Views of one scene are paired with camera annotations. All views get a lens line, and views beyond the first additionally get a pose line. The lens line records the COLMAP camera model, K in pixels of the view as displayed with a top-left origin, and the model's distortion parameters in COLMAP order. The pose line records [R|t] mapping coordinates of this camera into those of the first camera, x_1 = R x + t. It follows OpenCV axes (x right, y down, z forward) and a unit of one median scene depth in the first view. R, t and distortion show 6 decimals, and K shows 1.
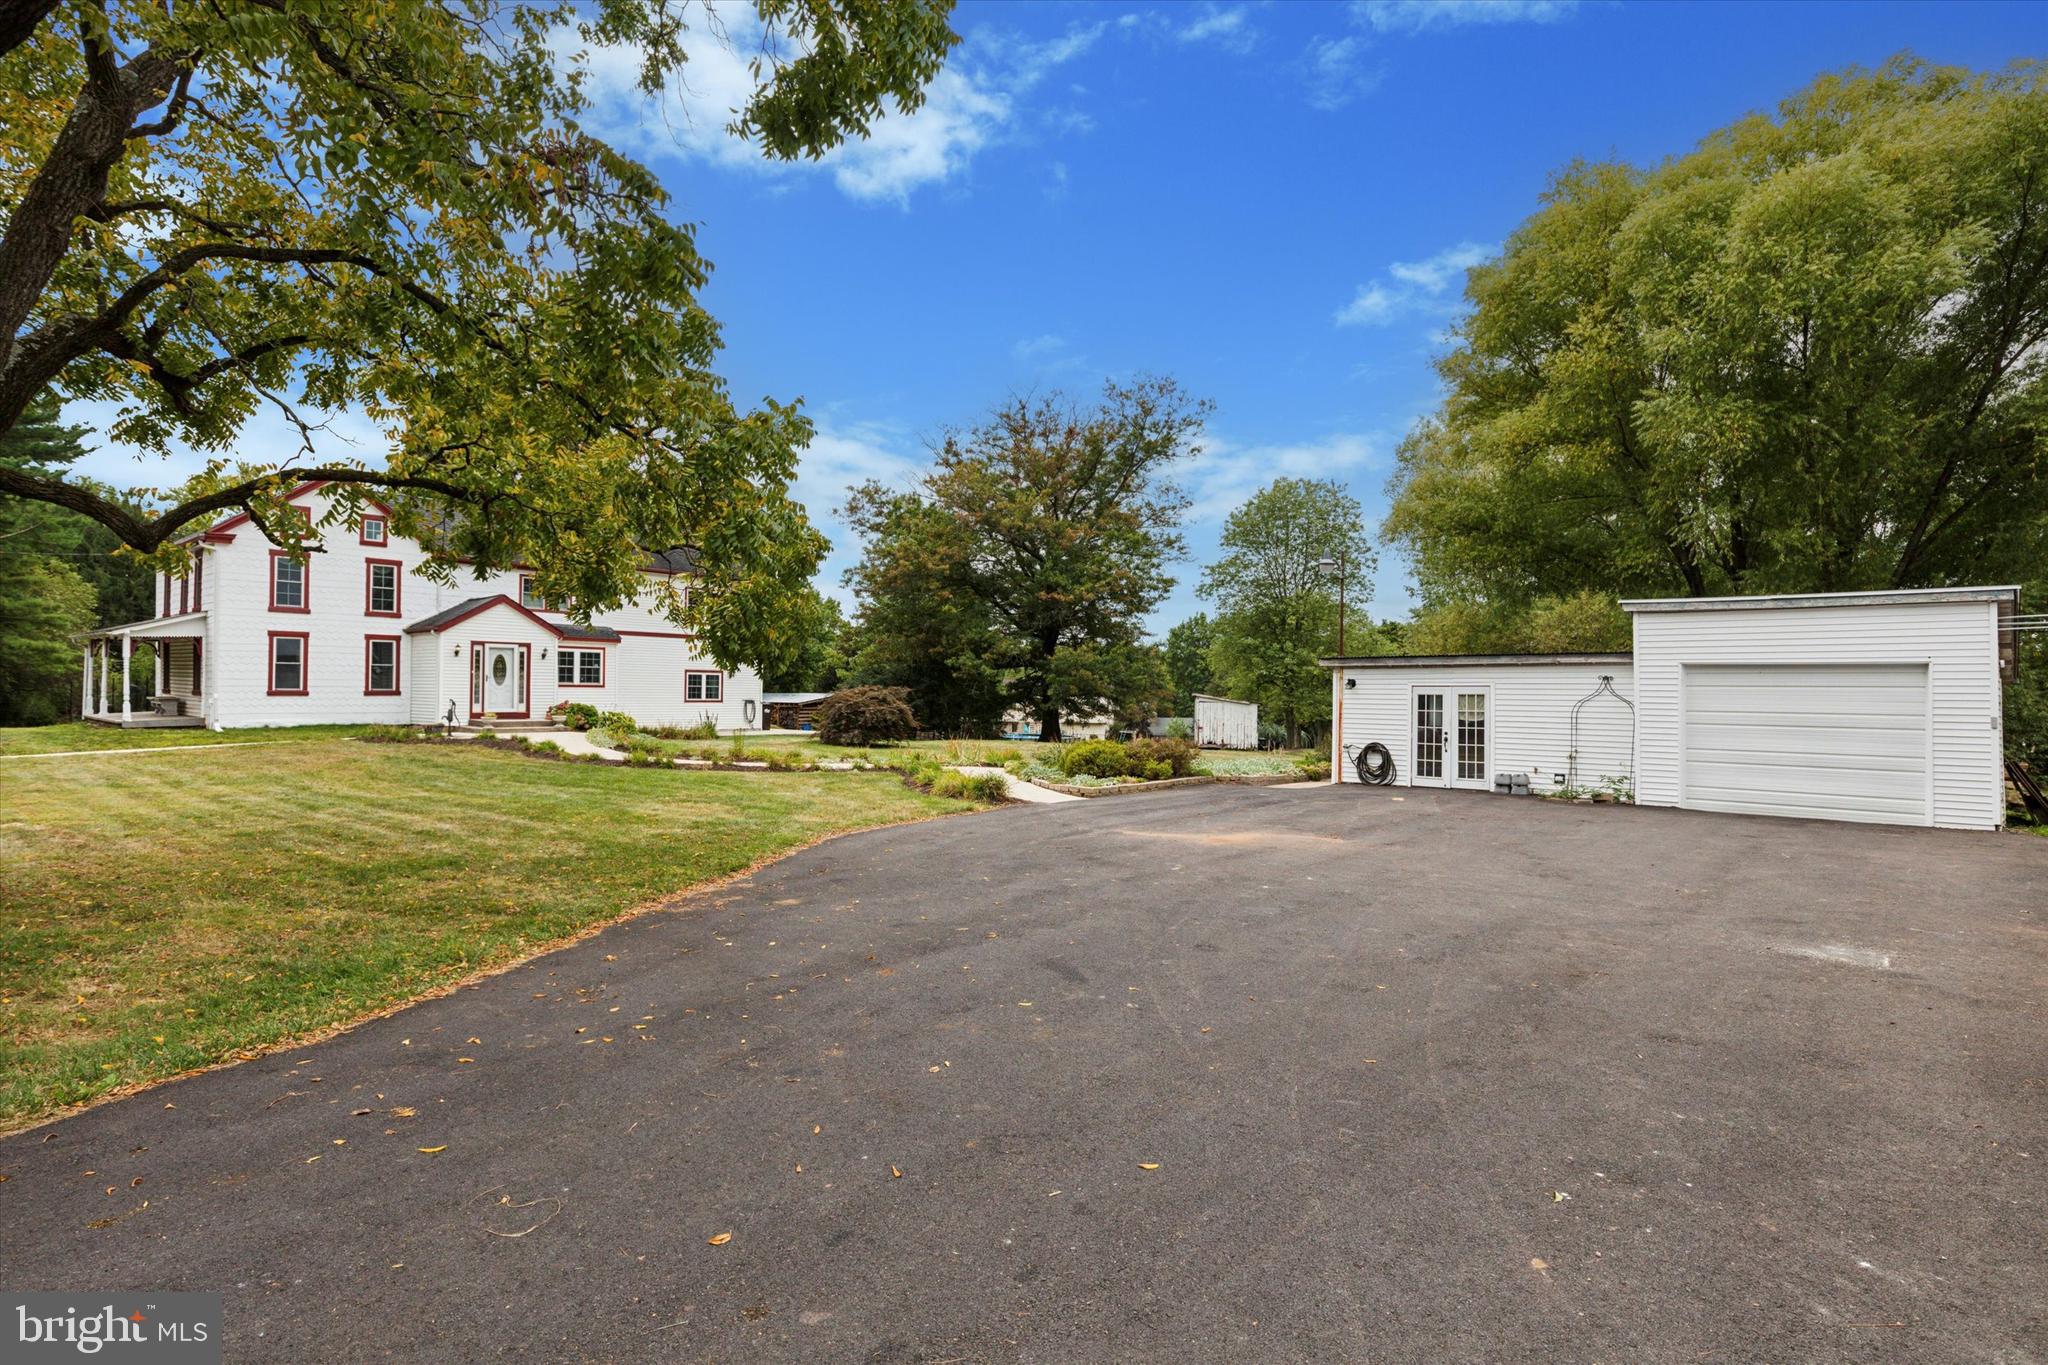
lens RADIAL K [[932.3, 0, 1024.0], [0, 932.3, 682.5], [0, 0, 1]] dist [0.001051, 0.000108]
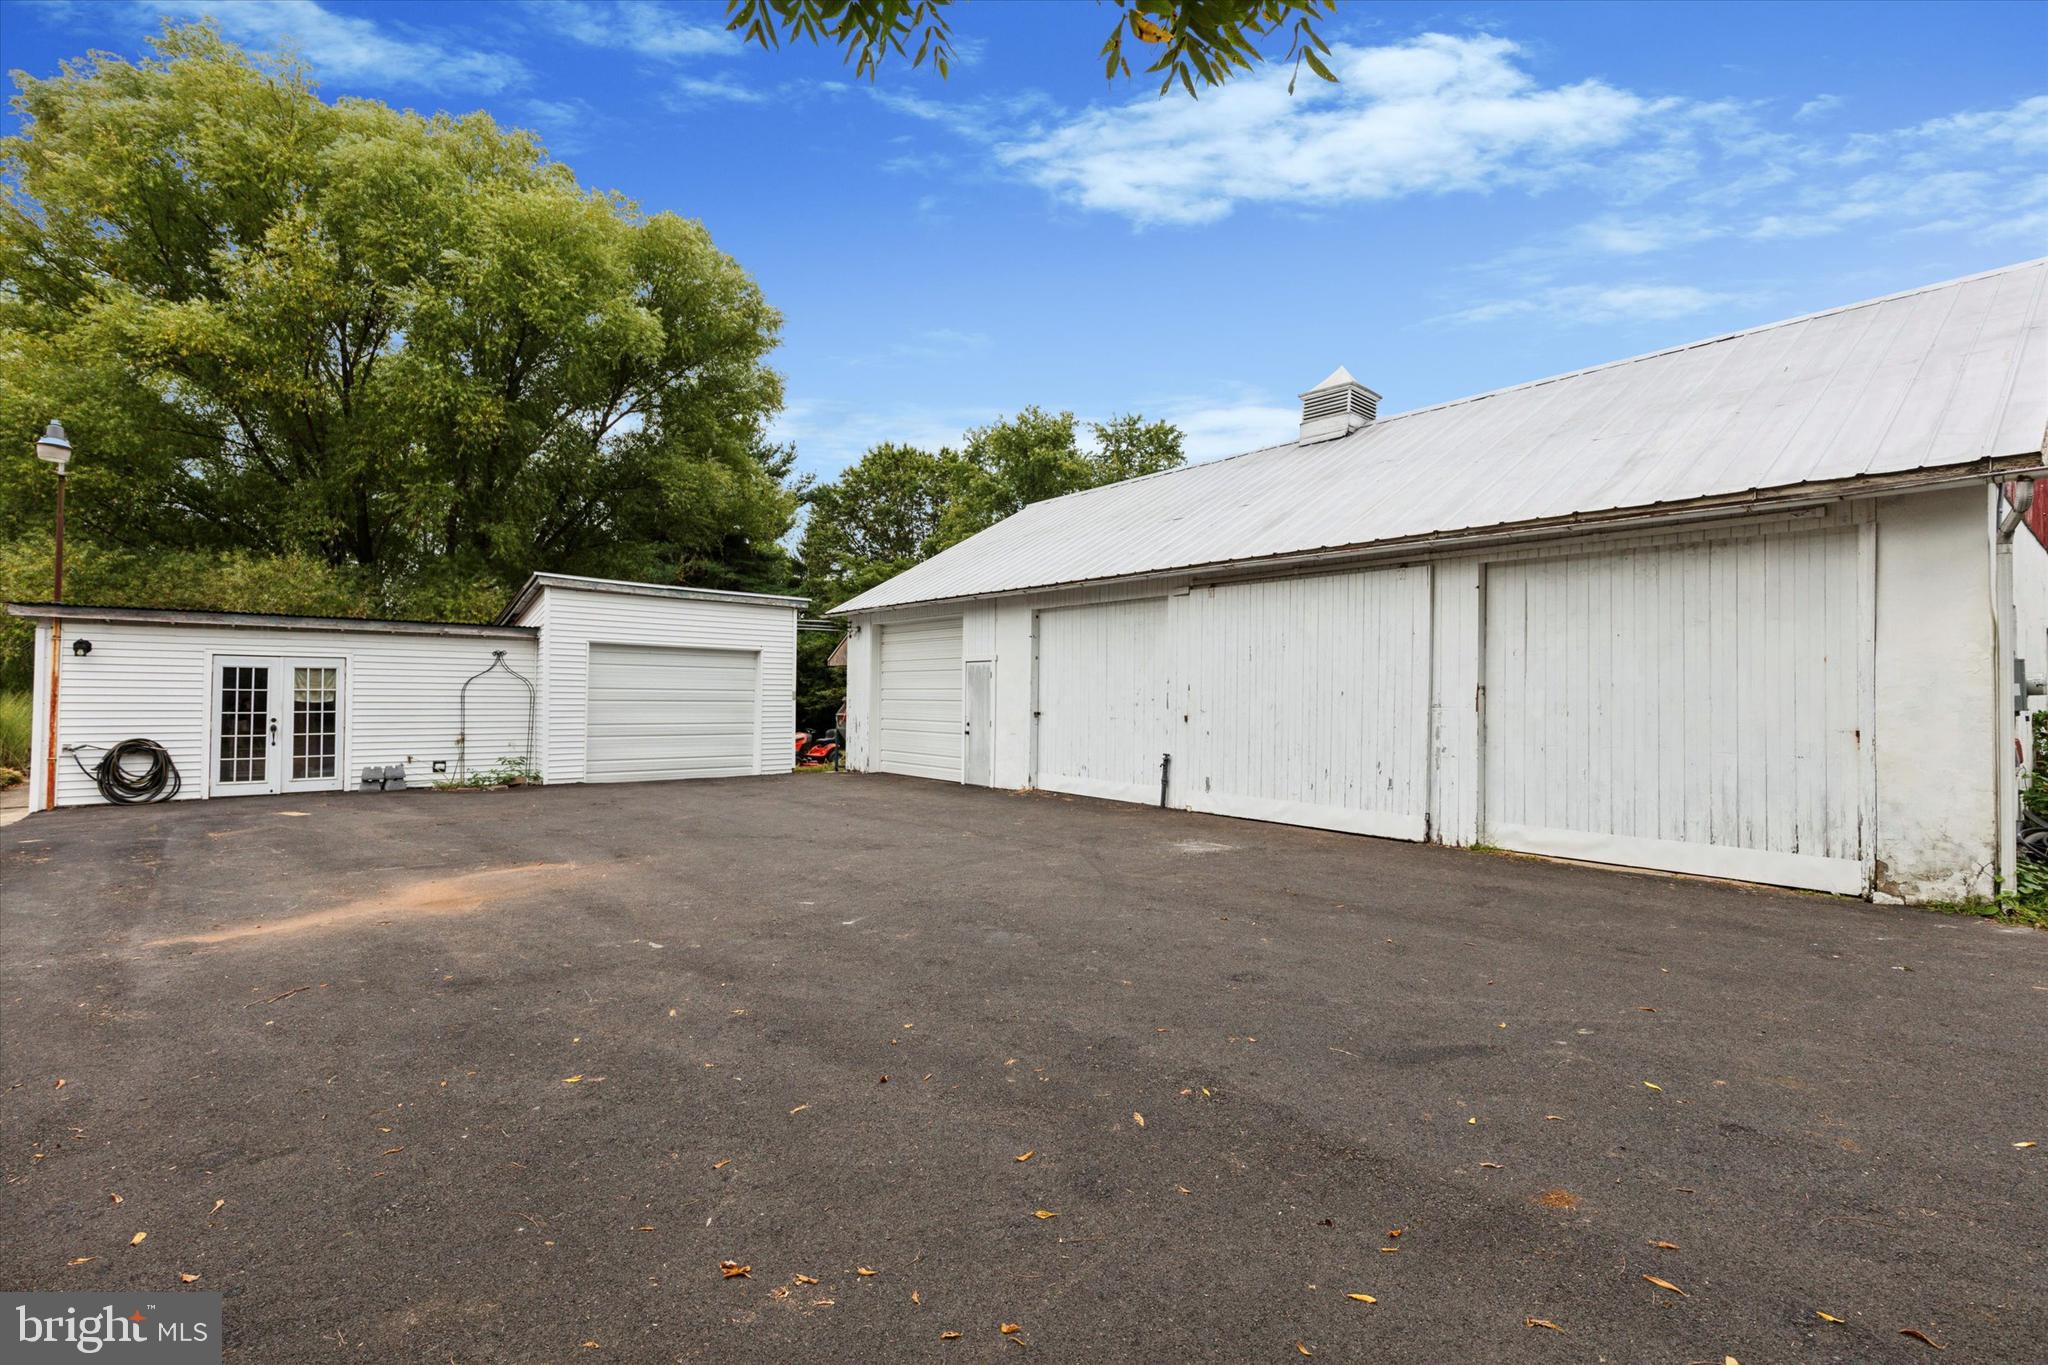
lens RADIAL K [[915.0, 0, 1024.5], [0, 915.0, 694.1], [0, 0, 1]] dist [-0.005491, -0.000335]
pose [[0.167842, -0.005198, 0.985800, -0.171806], [-0.023448, 0.999682, 0.009263, 0.014233], [-0.985535, -0.024670, 0.167667, 0.315364]]
